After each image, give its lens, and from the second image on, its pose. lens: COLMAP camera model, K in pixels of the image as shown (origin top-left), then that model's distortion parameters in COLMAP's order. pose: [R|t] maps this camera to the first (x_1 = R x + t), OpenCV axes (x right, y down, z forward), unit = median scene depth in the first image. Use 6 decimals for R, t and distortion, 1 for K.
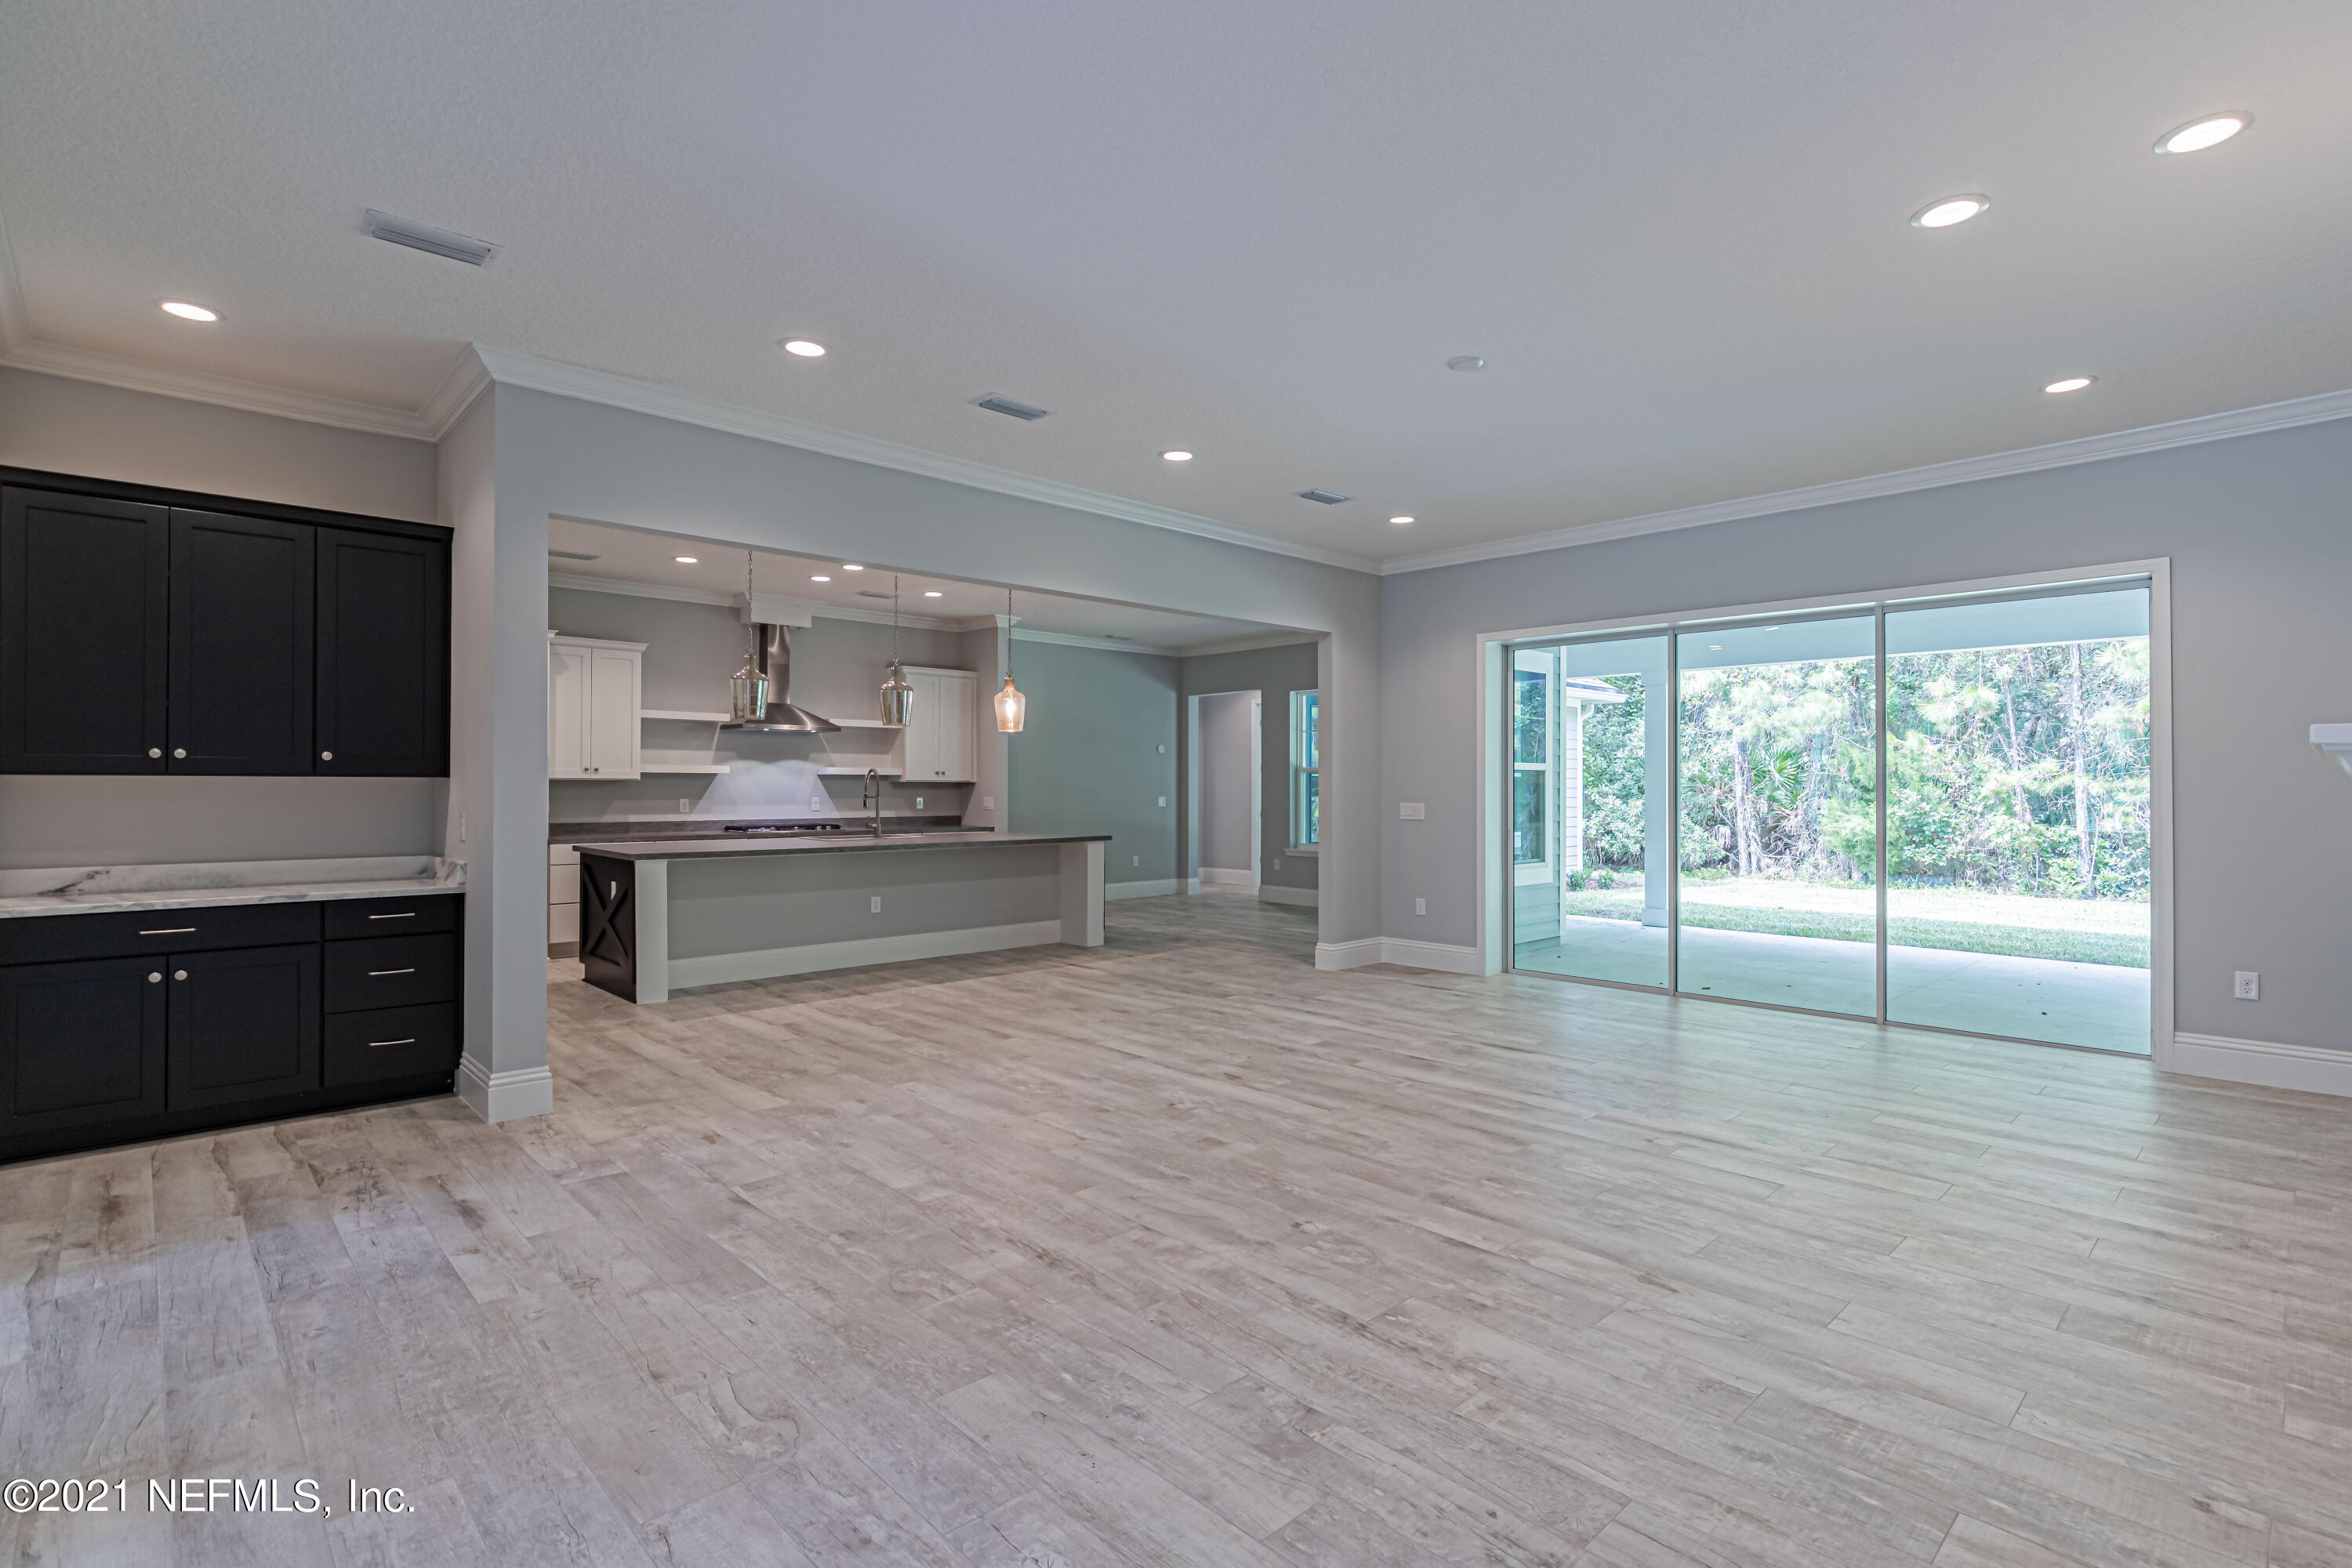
lens RADIAL K [[1126.6, 0, 1192.3], [0, 1126.6, 763.6], [0, 0, 1]] dist [0.001238, -0.000683]
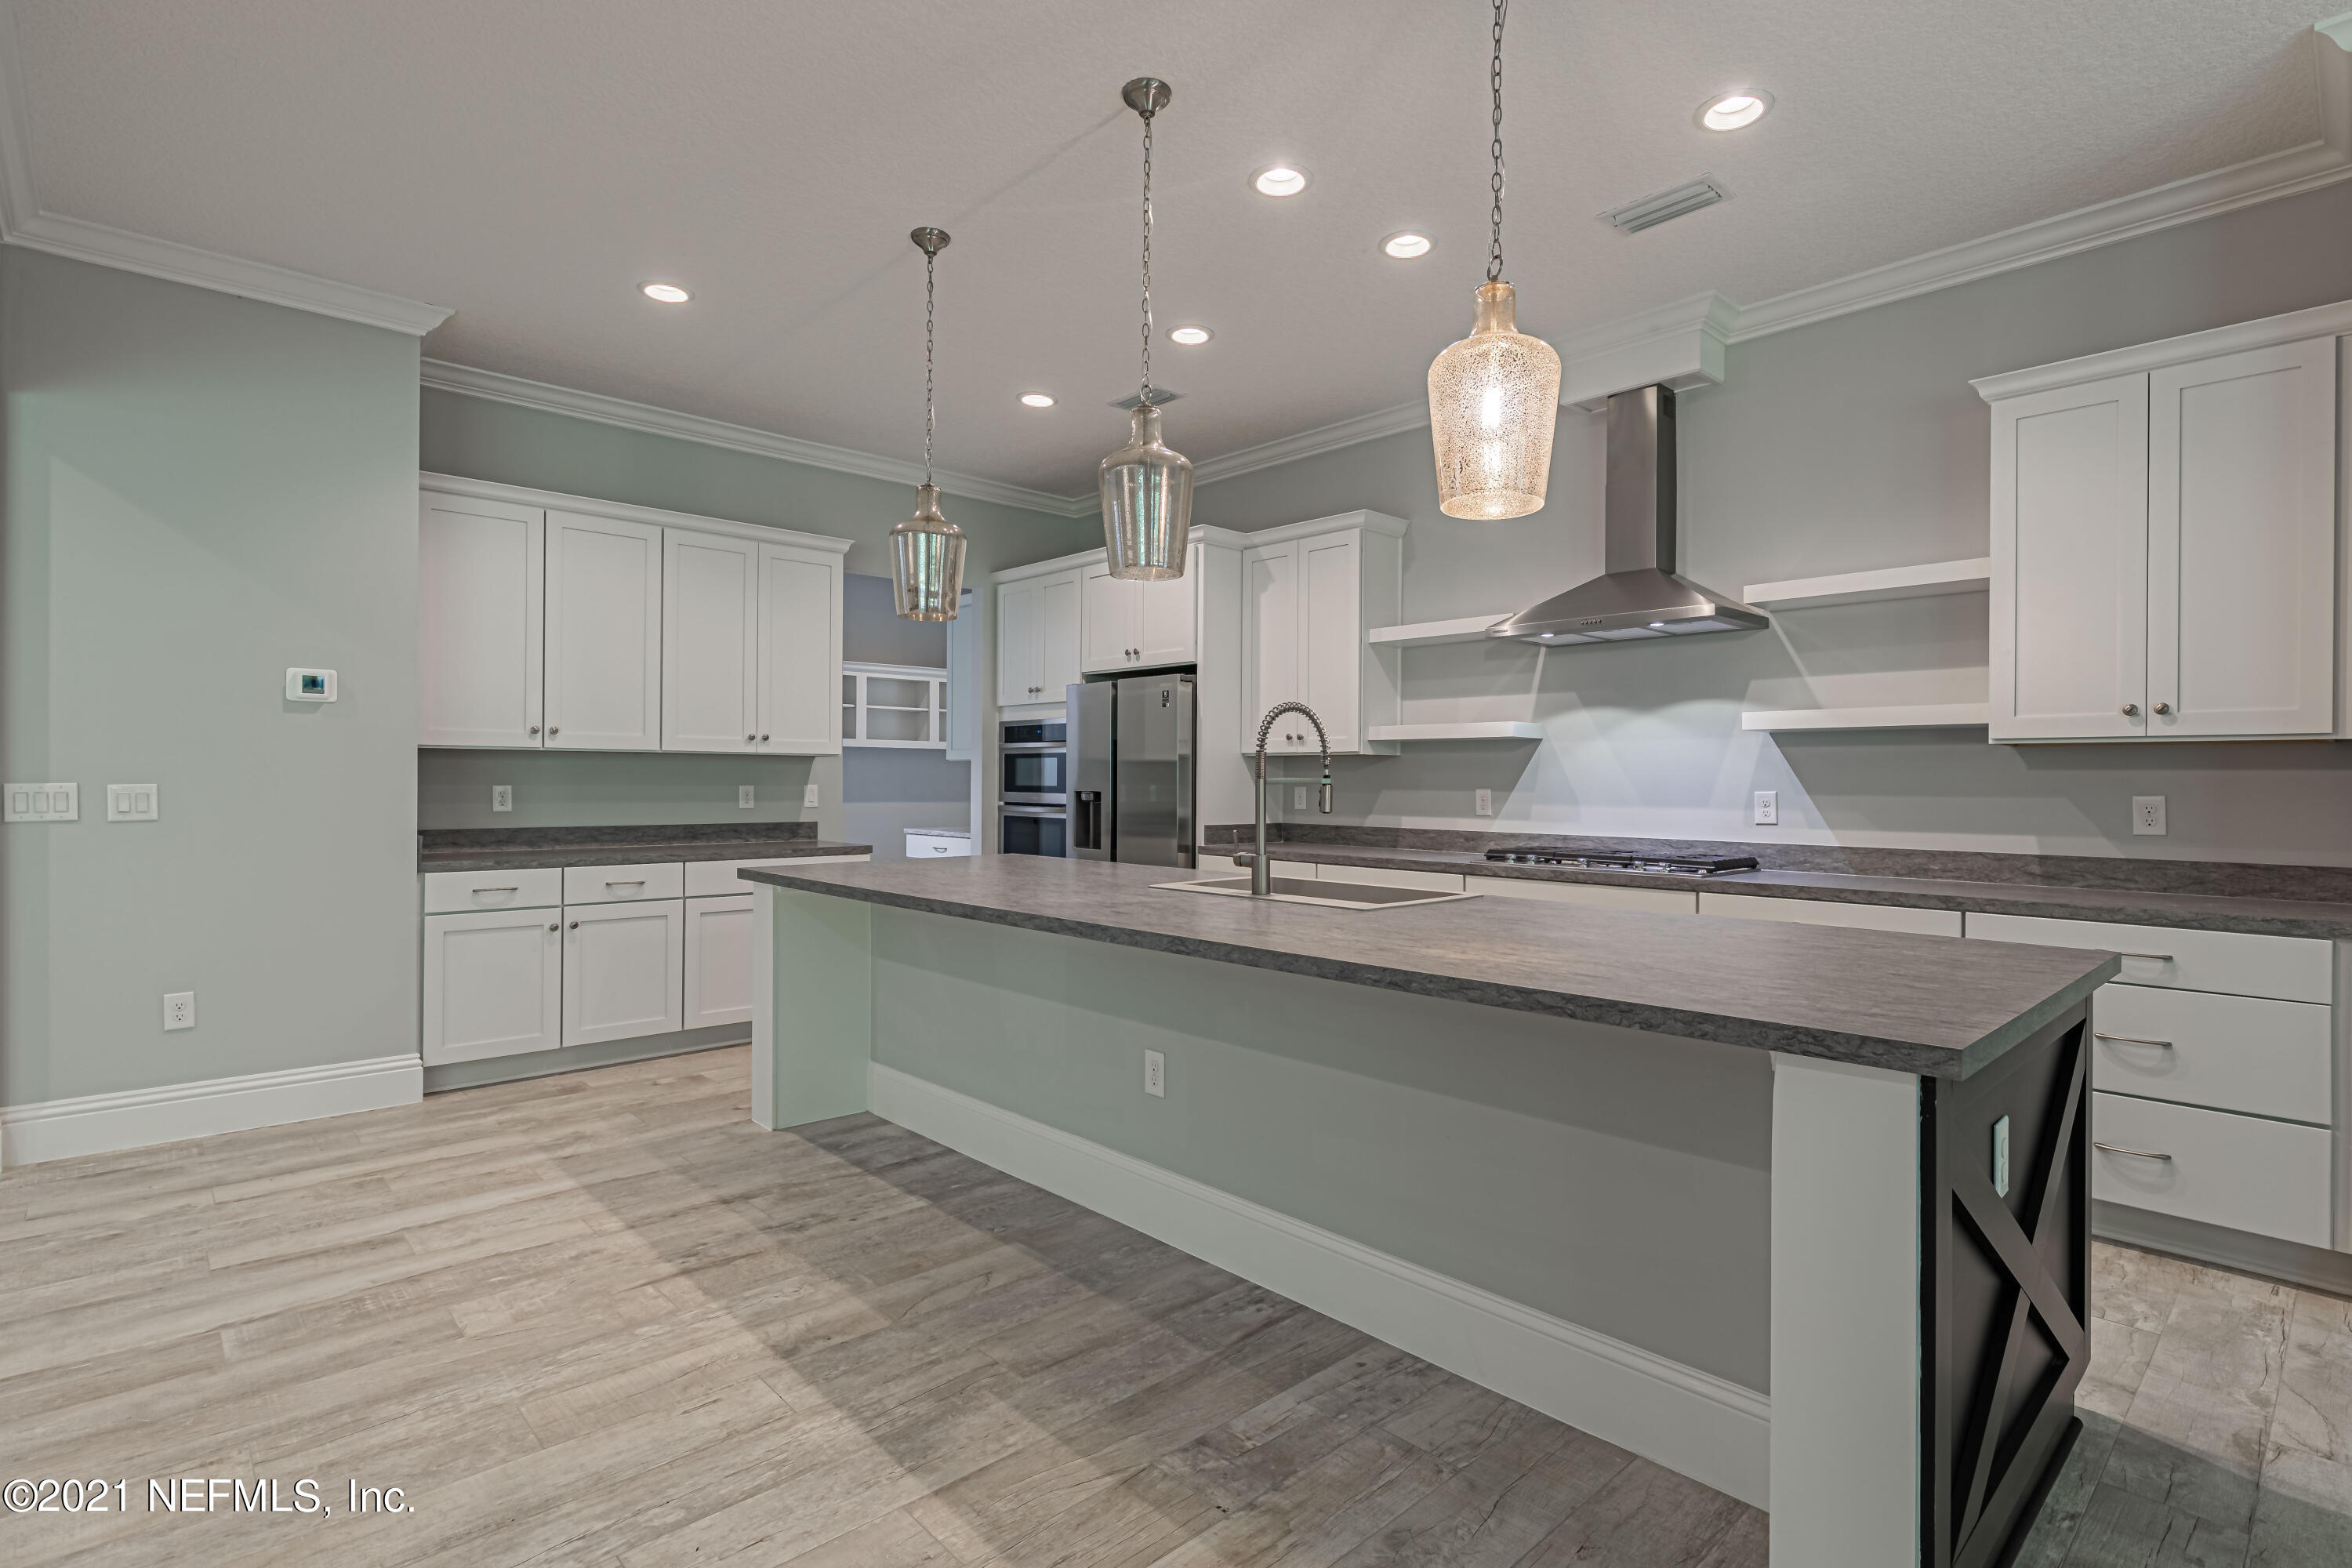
lens RADIAL K [[1137.8, 0, 1176.6], [0, 1137.8, 775.9], [0, 0, 1]] dist [-0.001008, -0.000276]
pose [[-0.018807, -0.005897, -0.999806, 0.161345], [0.014520, 0.999876, -0.006171, 0.055107], [0.999718, -0.014634, -0.018719, 1.820224]]
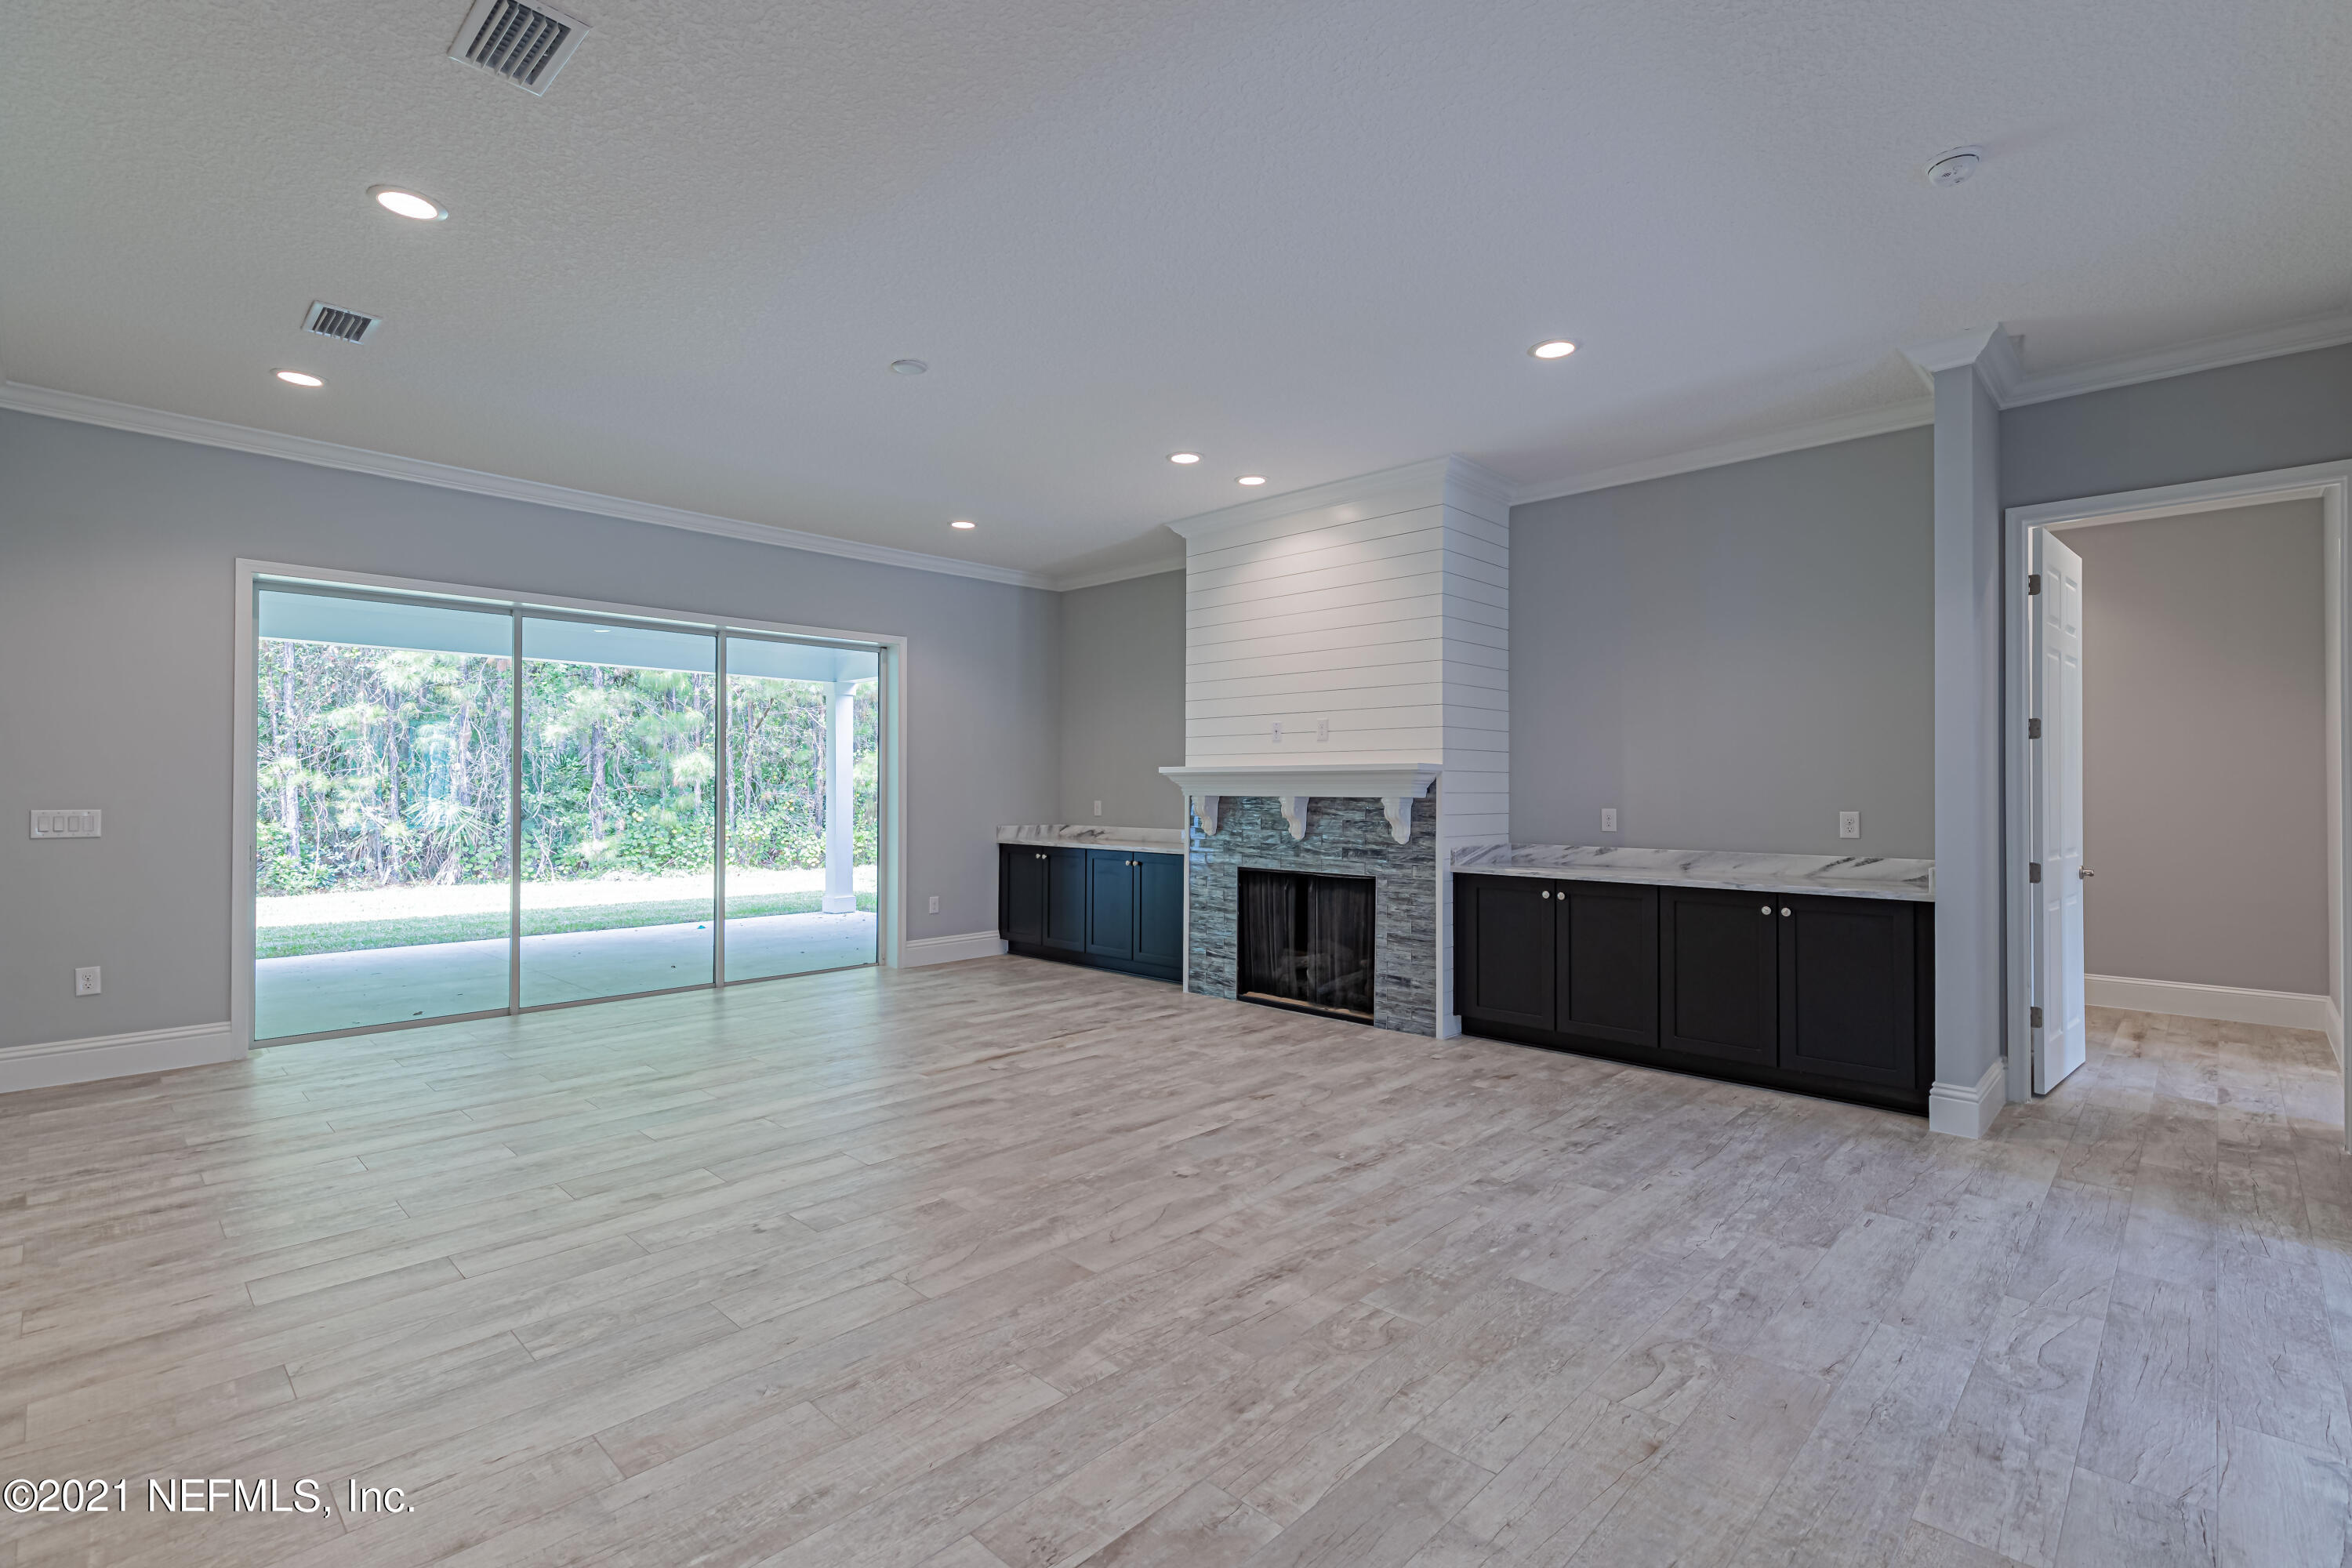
lens RADIAL K [[1065.3, 0, 1177.1], [0, 1065.3, 789.6], [0, 0, 1]] dist [0.006001, -0.001515]
pose [[-0.039218, -0.003795, 0.999223, -0.714104], [-0.021237, 0.999770, 0.002963, 0.015617], [-0.999005, -0.021104, -0.039290, 0.778462]]
